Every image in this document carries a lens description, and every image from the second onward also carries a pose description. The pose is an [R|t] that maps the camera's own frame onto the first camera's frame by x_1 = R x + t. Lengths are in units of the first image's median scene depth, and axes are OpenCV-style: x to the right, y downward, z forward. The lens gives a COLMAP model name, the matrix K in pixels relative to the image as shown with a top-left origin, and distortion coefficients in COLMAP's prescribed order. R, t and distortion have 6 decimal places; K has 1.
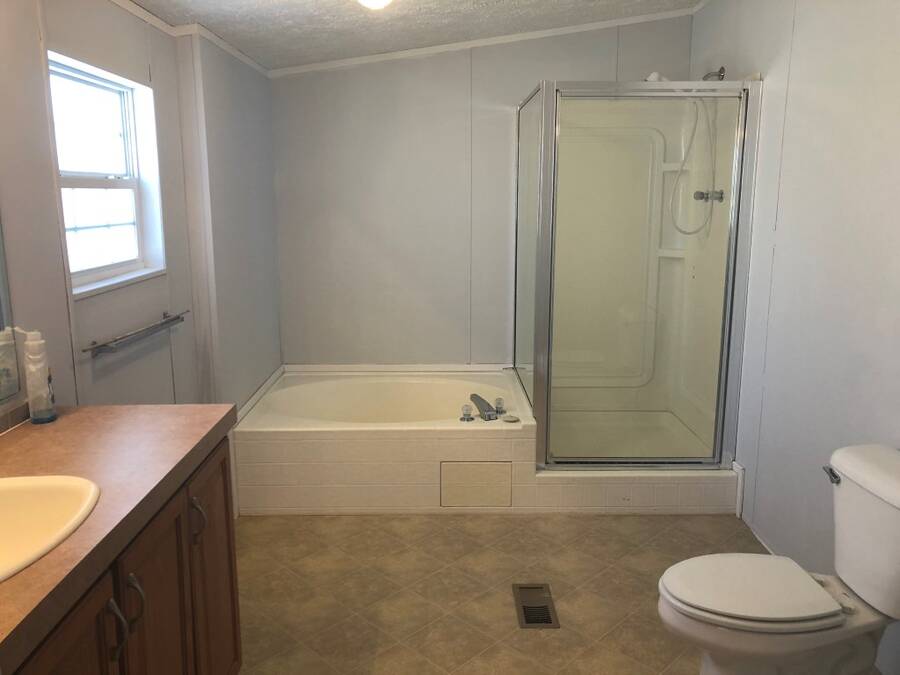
lens RADIAL K [[734.0, 0, 452.9], [0, 734.0, 333.0], [0, 0, 1]] dist [0.024111, -0.009926]
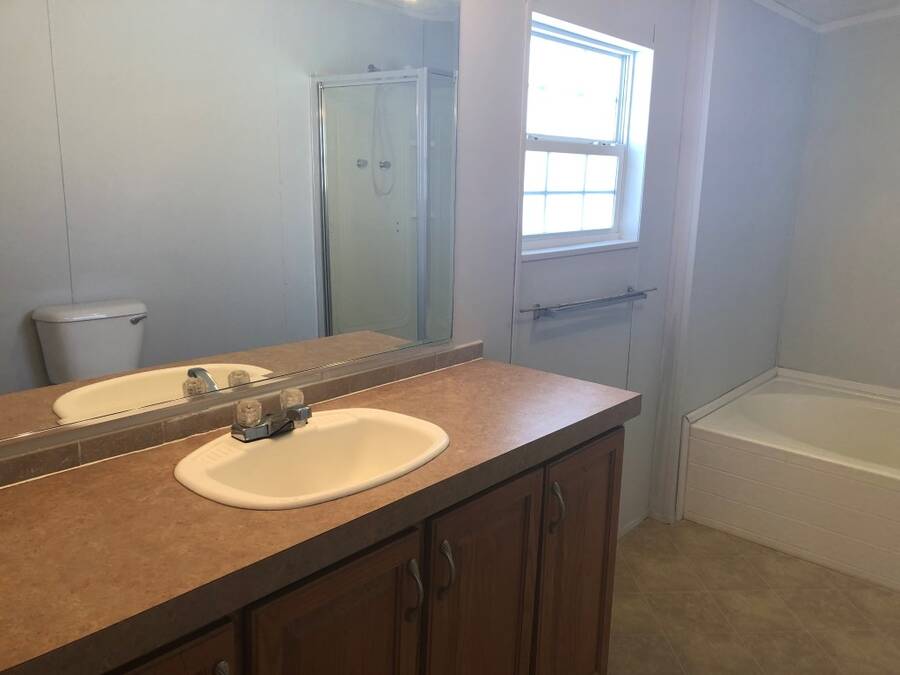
lens RADIAL K [[734.0, 0, 452.9], [0, 734.0, 333.0], [0, 0, 1]] dist [0.024111, -0.009926]
pose [[0.744547, 0.161429, -0.647758, 0.064818], [-0.150146, 0.985955, 0.073132, -0.004179], [0.650466, 0.042808, 0.758328, 0.126008]]
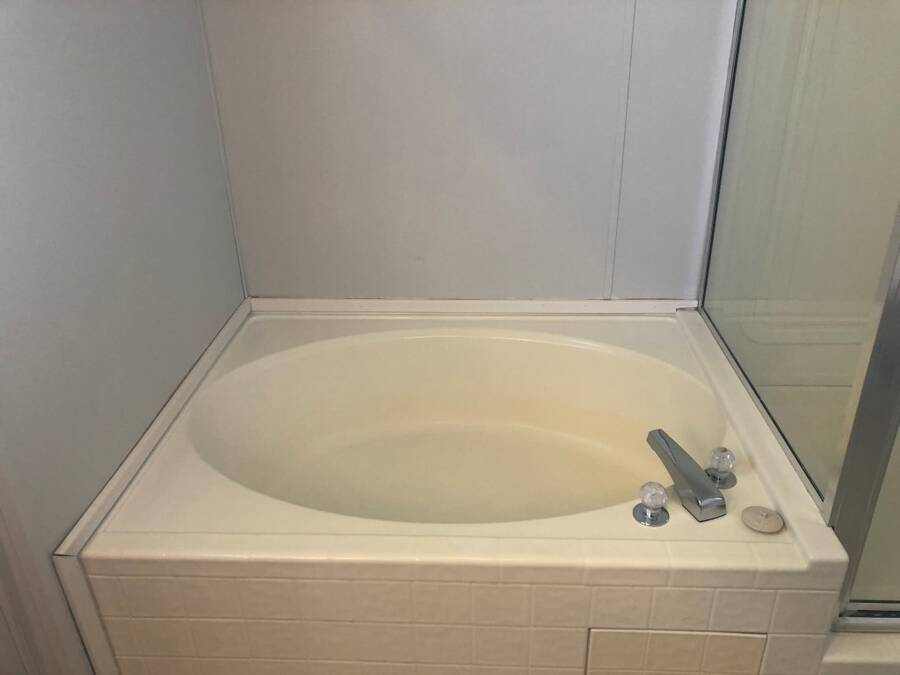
lens RADIAL K [[734.0, 0, 452.9], [0, 734.0, 333.0], [0, 0, 1]] dist [0.024111, -0.009926]
pose [[0.997428, 0.003418, -0.071601, -0.071765], [0.015392, 0.965351, 0.260499, -0.102983], [0.070010, -0.260931, 0.962815, 0.748942]]
